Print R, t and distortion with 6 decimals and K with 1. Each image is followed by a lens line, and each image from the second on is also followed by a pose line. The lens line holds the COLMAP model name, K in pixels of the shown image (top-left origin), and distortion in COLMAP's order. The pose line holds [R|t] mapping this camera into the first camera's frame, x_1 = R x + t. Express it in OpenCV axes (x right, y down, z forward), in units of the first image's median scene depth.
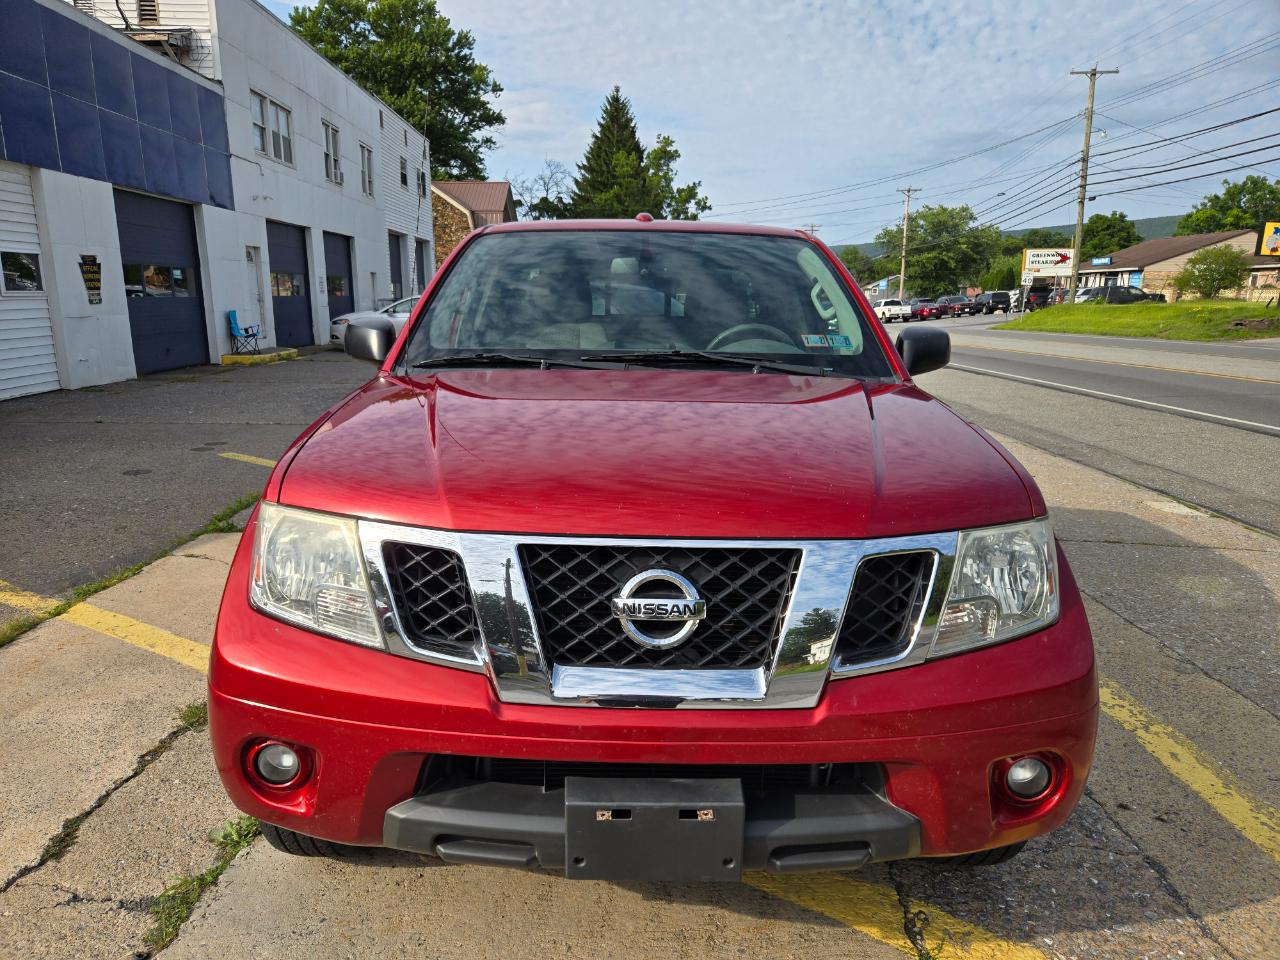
lens RADIAL K [[860.9, 0, 630.2], [0, 860.9, 494.5], [0, 0, 1]] dist [0.067602, -0.047175]
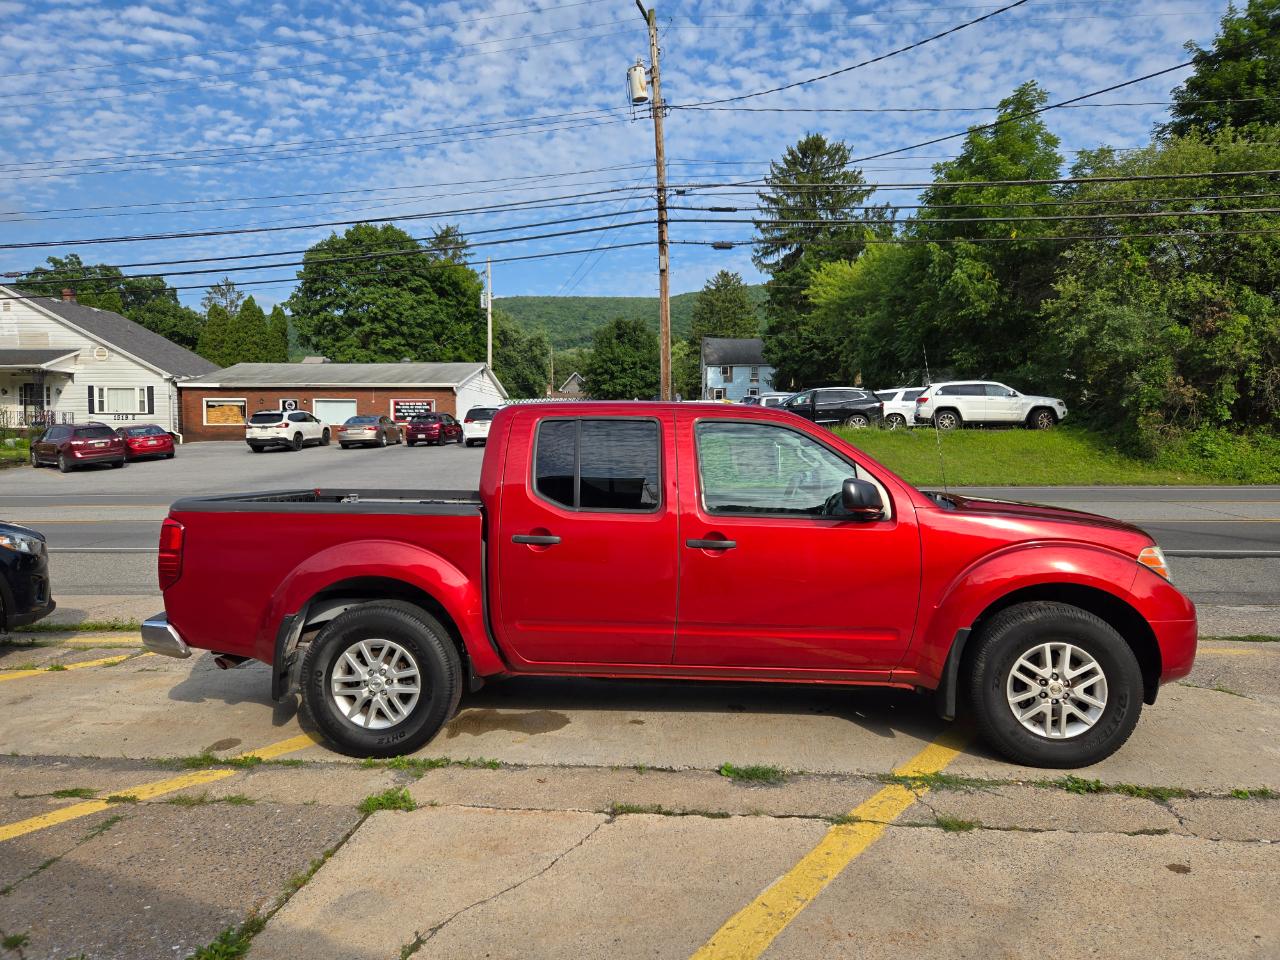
lens RADIAL K [[867.0, 0, 642.4], [0, 867.0, 476.3], [0, 0, 1]] dist [0.063032, -0.048337]
pose [[0.068492, -0.044606, 0.996654, -0.344849], [0.224623, 0.974039, 0.028157, -0.065941], [-0.972036, 0.221943, 0.076733, 0.254432]]
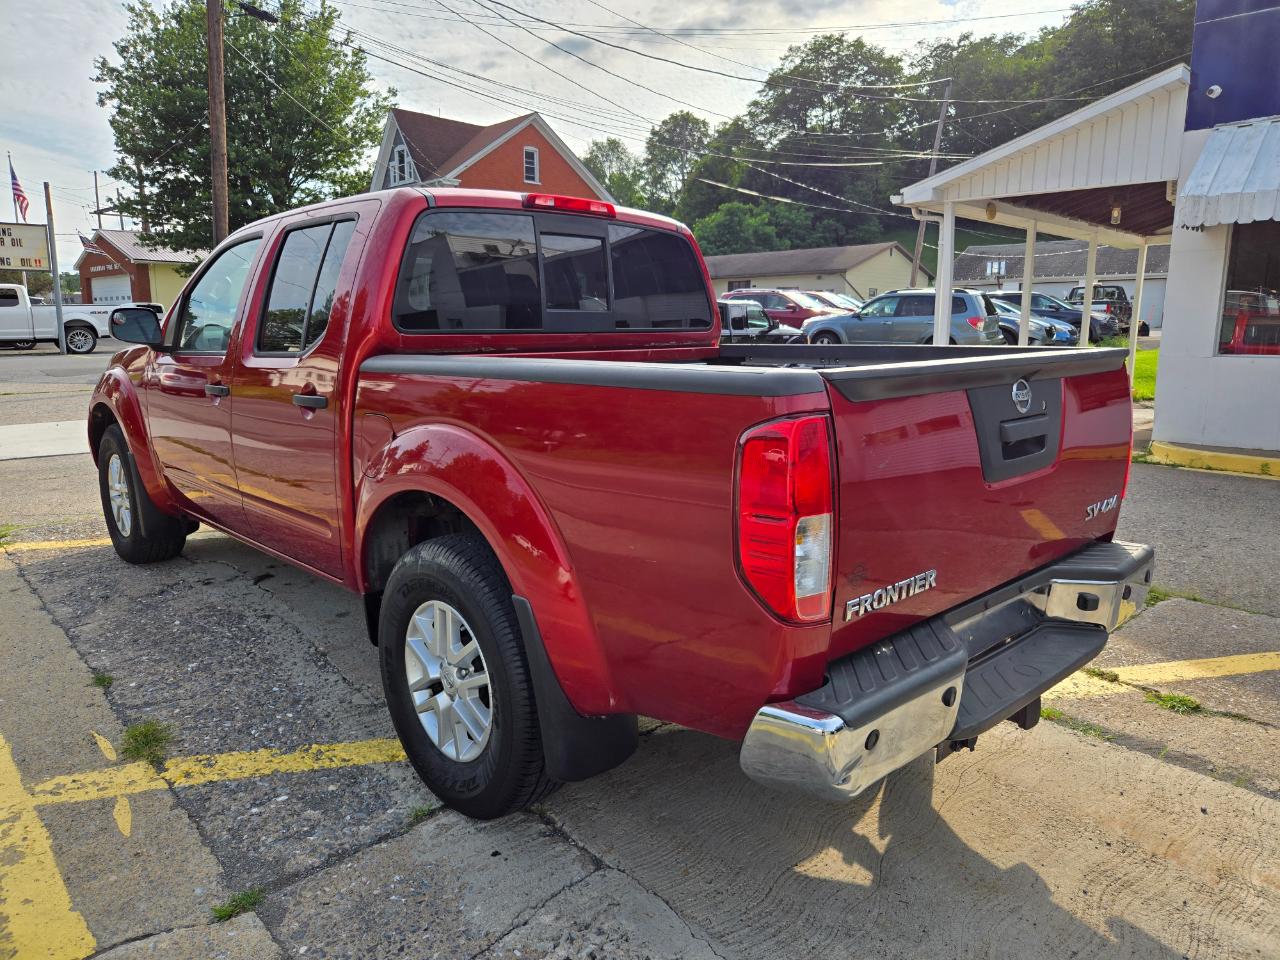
lens RADIAL K [[857.1, 0, 636.9], [0, 857.1, 469.3], [0, 0, 1]] dist [0.069295, -0.049951]
pose [[-0.728409, 0.100414, -0.677744, 0.143009], [-0.167073, 0.933308, 0.317840, -0.103656], [0.664460, 0.344750, -0.663054, 0.498722]]
